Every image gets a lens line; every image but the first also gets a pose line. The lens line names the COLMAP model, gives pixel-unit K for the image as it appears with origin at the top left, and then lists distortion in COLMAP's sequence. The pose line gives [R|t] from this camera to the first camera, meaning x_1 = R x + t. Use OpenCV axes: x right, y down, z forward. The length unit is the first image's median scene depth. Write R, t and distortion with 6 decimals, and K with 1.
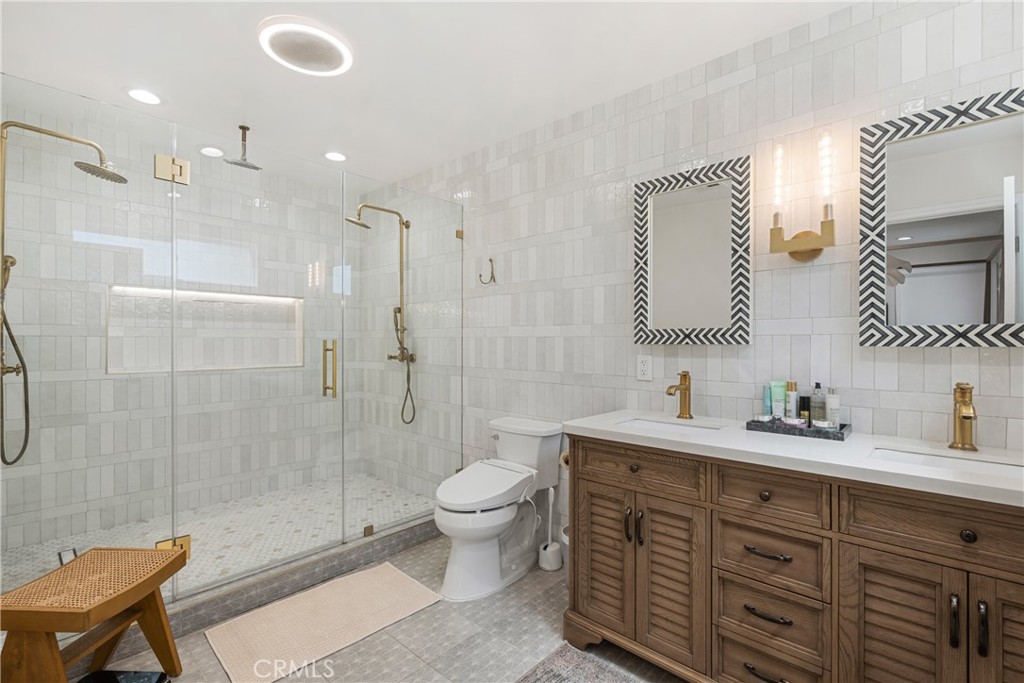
lens RADIAL K [[468.8, 0, 509.5], [0, 468.8, 346.1], [0, 0, 1]] dist [0.000960, 0.000206]
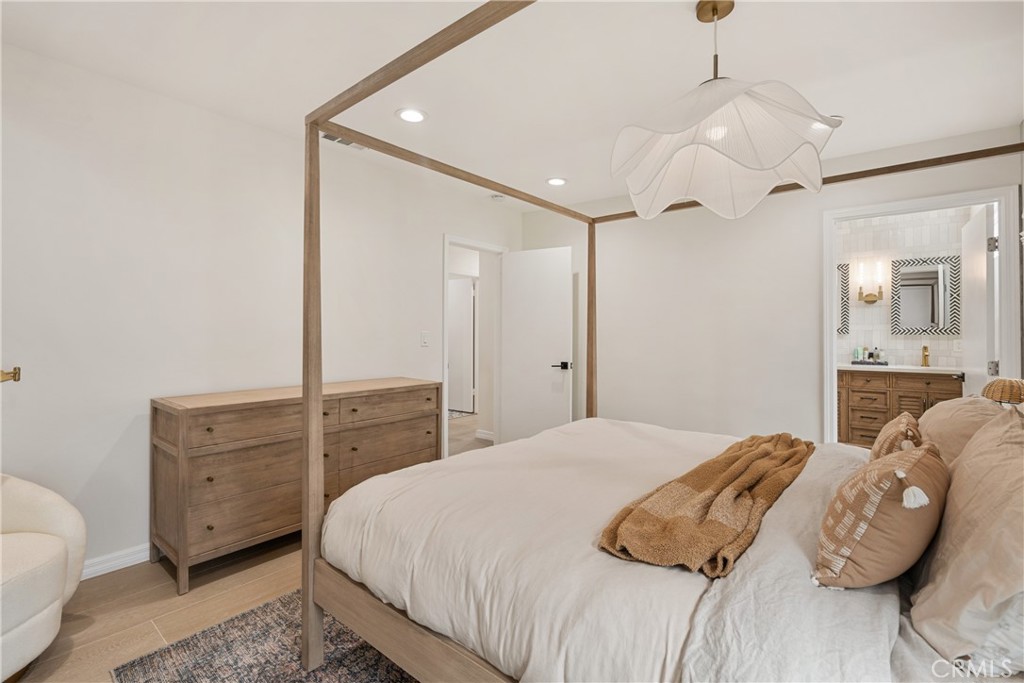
lens RADIAL K [[468.1, 0, 512.9], [0, 468.1, 335.1], [0, 0, 1]] dist [-0.000045, 0.000046]
pose [[0.997969, -0.000810, 0.063692, -1.769760], [0.000905, 0.999999, -0.001465, 0.005696], [-0.063691, 0.001520, 0.997969, -1.739826]]
